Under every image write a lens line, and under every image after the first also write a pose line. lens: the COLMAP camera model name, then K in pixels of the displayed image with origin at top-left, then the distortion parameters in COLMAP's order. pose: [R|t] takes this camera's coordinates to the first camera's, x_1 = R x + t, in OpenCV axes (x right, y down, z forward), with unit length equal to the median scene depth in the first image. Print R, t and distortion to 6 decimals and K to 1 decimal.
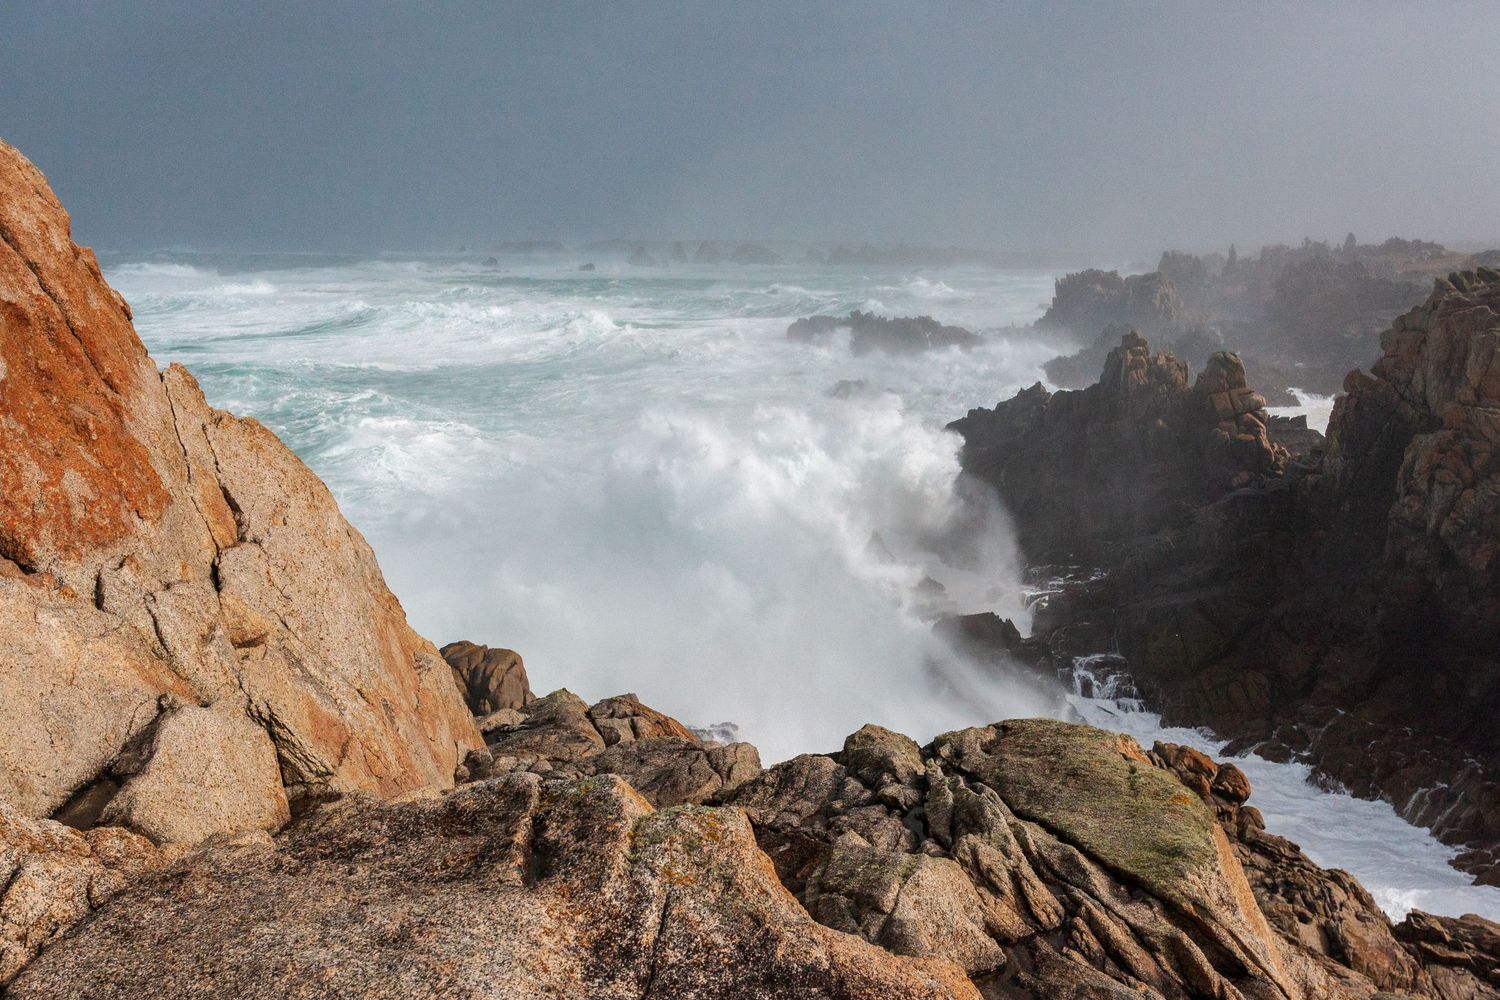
lens RADIAL K [[1631.1, 0, 748.5], [0, 1631.1, 499.4], [0, 0, 1]] dist [0.005105, 0.000000]
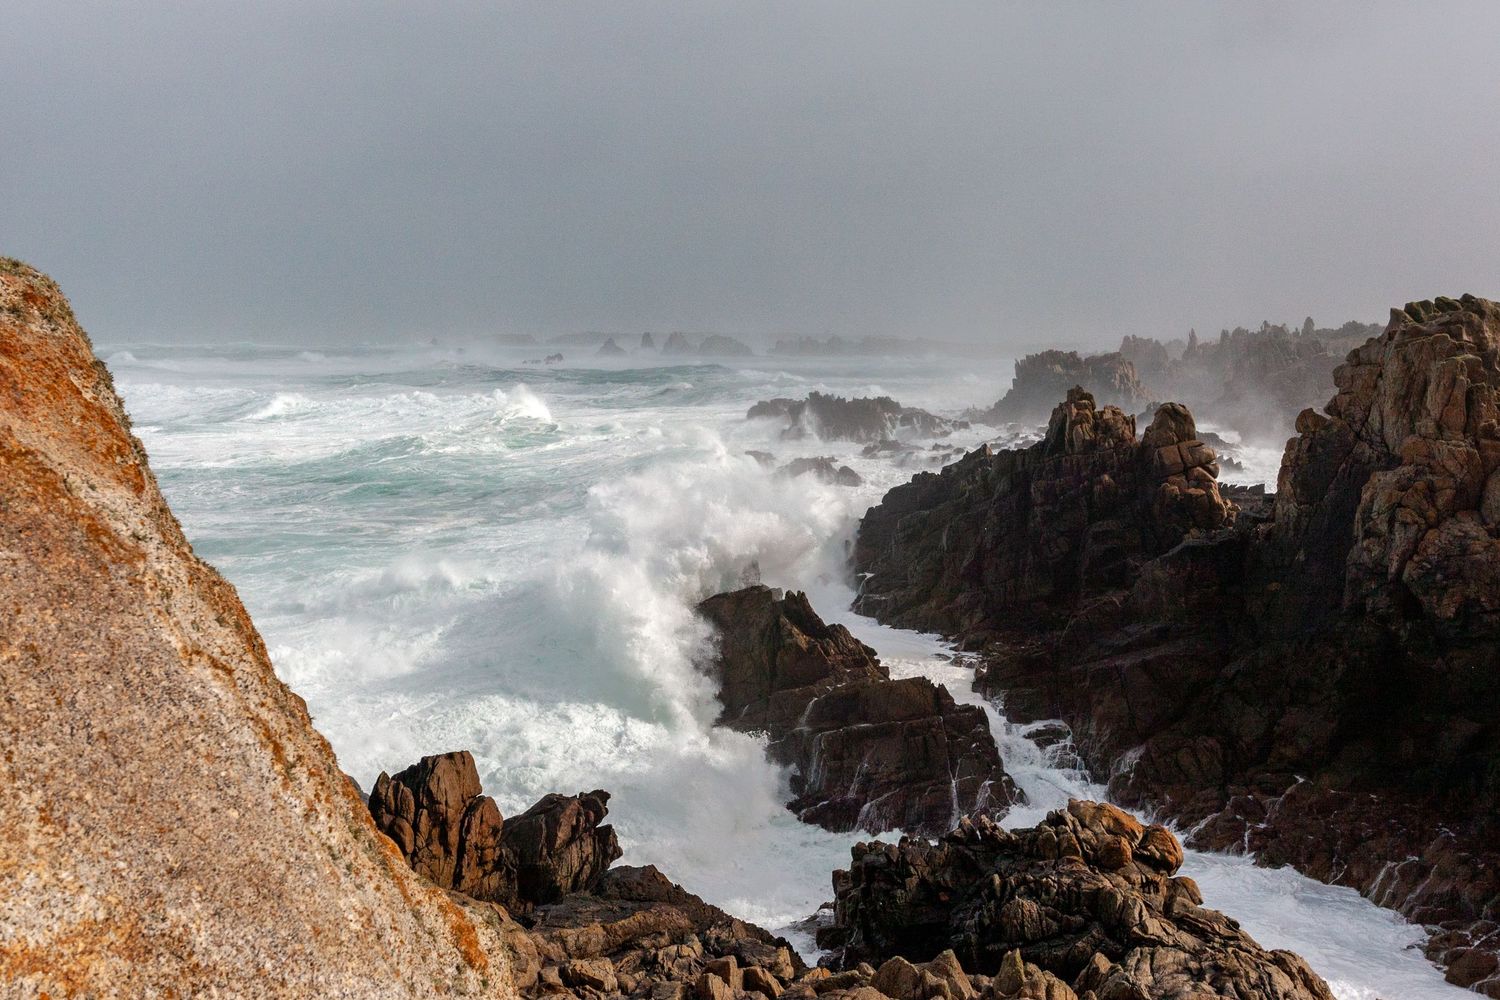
lens RADIAL K [[1631.1, 0, 751.0], [0, 1631.1, 502.4], [0, 0, 1]] dist [0.005105, 0.000000]
pose [[0.999774, -0.004541, 0.020758, 0.039195], [0.005630, 0.998596, -0.052680, 0.022438], [-0.020489, 0.052785, 0.998396, 0.090968]]
